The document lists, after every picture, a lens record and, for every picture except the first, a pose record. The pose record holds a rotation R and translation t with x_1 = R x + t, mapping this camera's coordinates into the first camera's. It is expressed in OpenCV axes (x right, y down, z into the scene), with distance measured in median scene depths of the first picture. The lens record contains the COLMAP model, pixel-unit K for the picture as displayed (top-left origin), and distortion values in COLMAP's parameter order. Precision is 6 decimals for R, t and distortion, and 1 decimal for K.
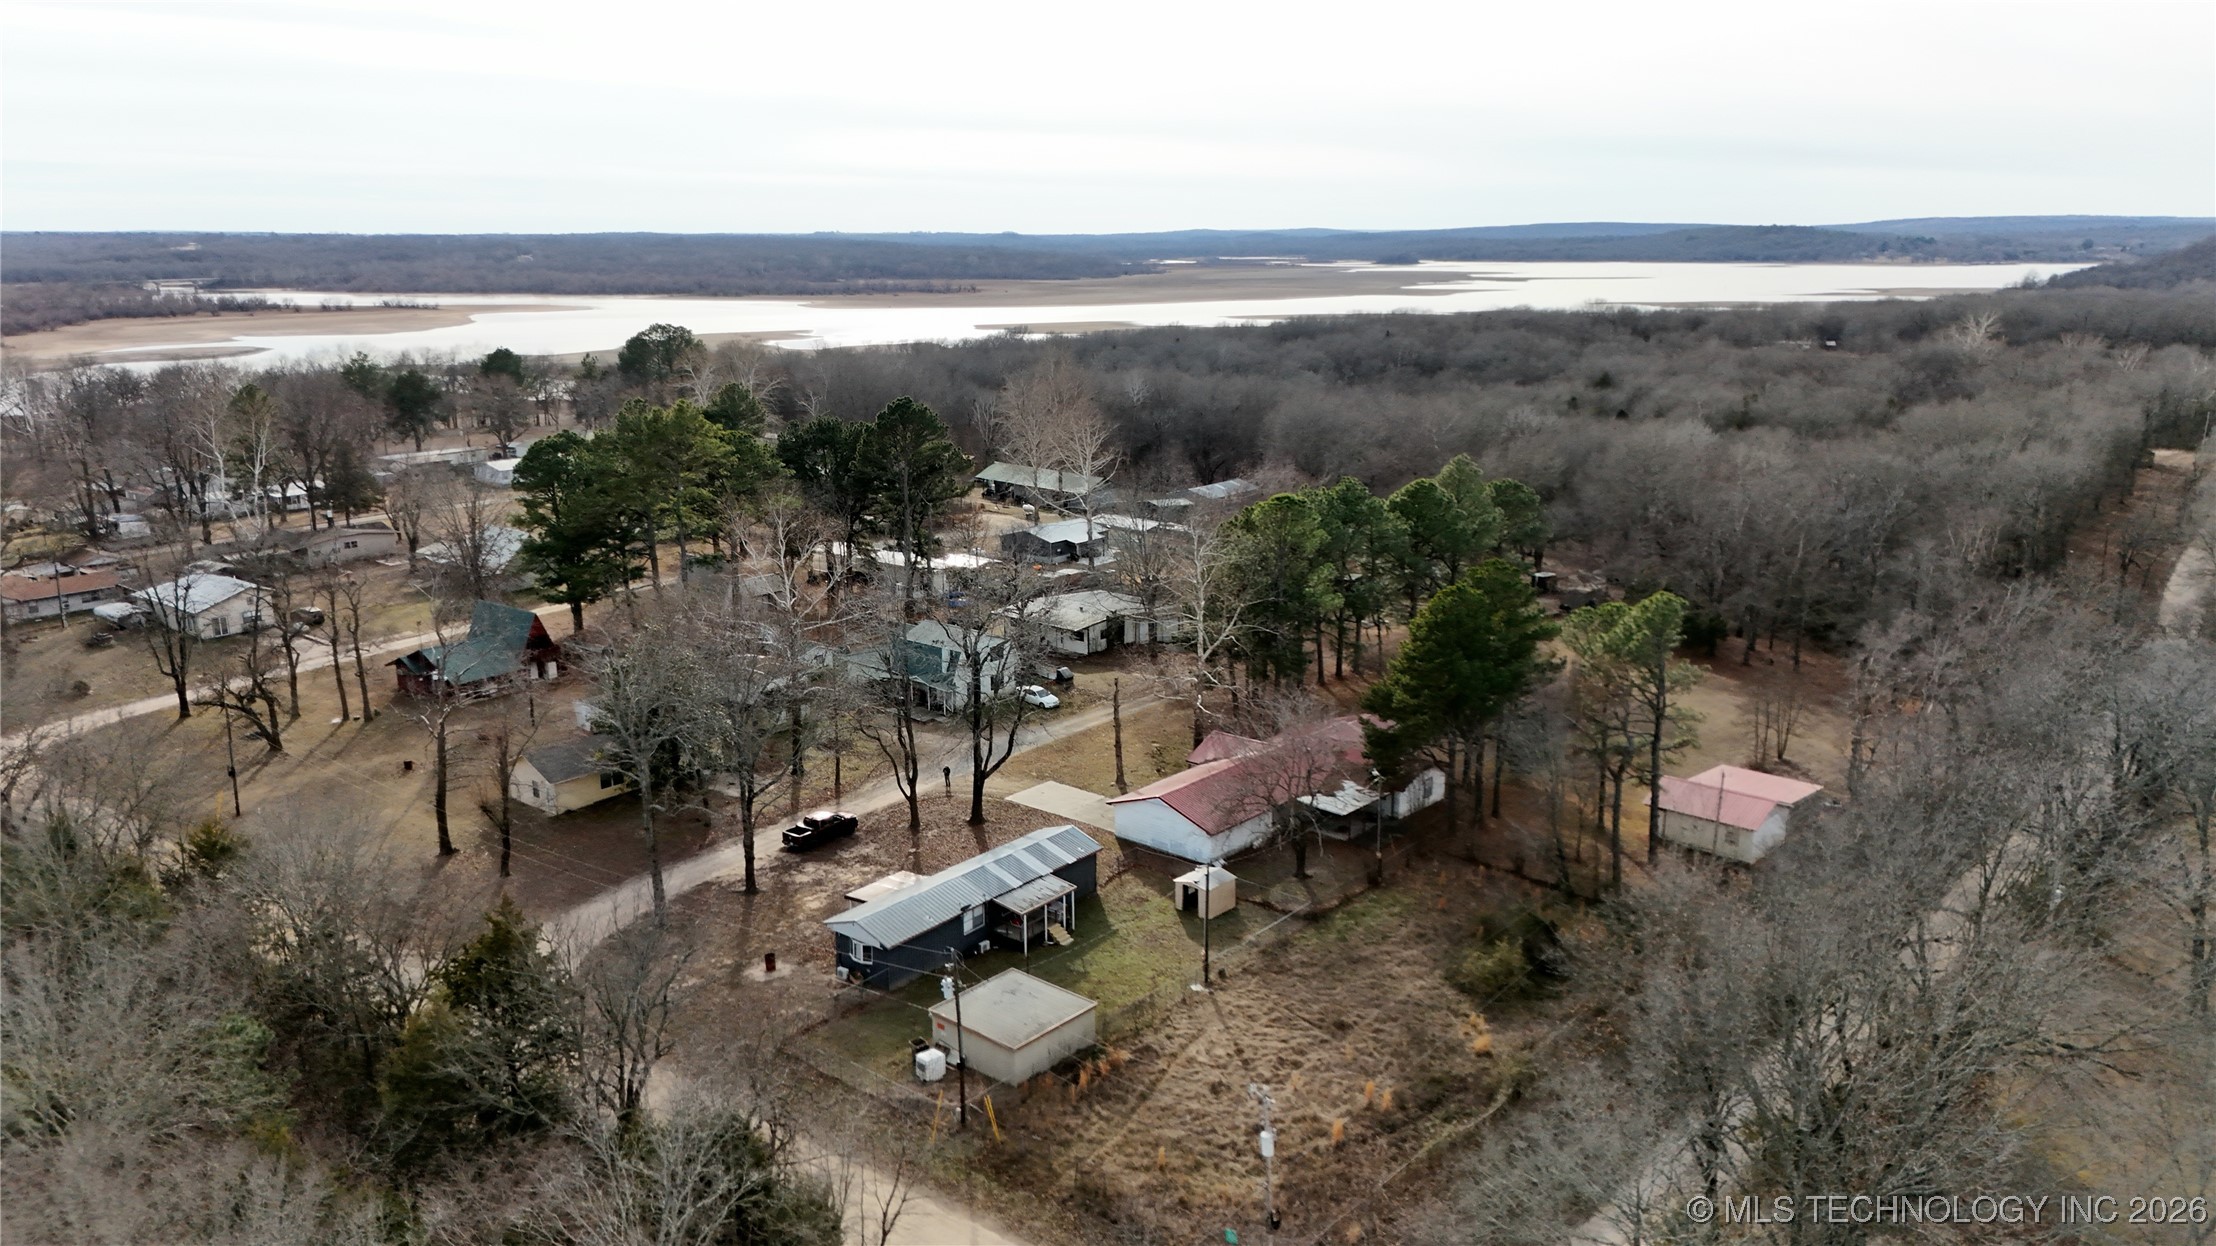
lens RADIAL K [[1613.6, 0, 1115.2], [0, 1613.6, 621.3], [0, 0, 1]] dist [0.102289, -0.111142]
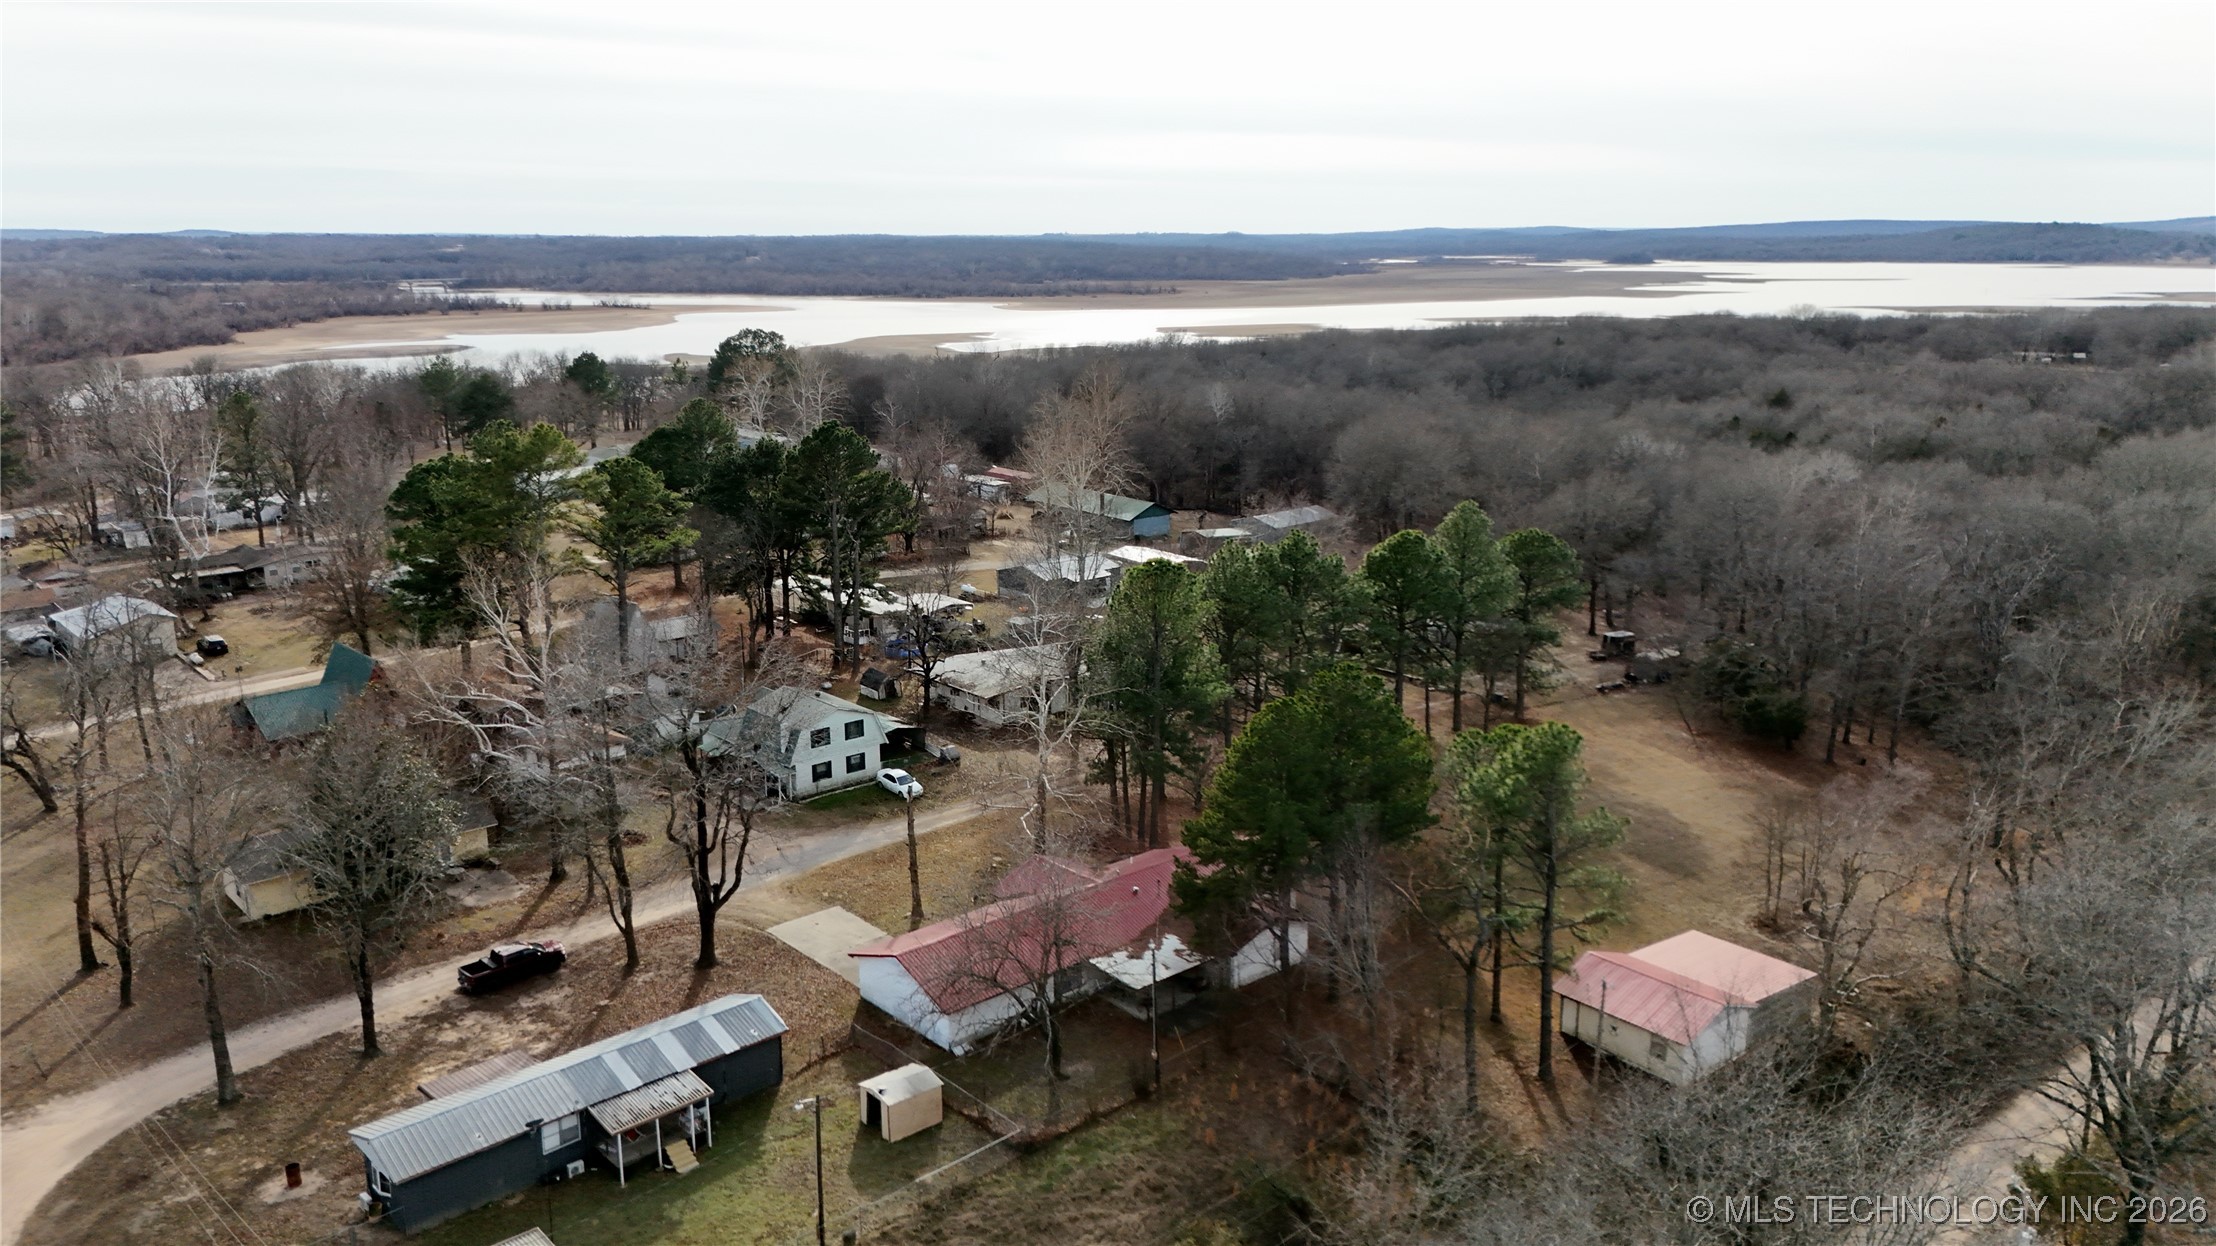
lens RADIAL K [[1613.6, 0, 1115.2], [0, 1613.6, 621.3], [0, 0, 1]] dist [0.102289, -0.111142]
pose [[0.990492, 0.031591, -0.133896, 0.113048], [-0.031599, 0.999498, 0.002068, -0.028135], [0.133894, 0.002183, 0.990993, 0.114555]]
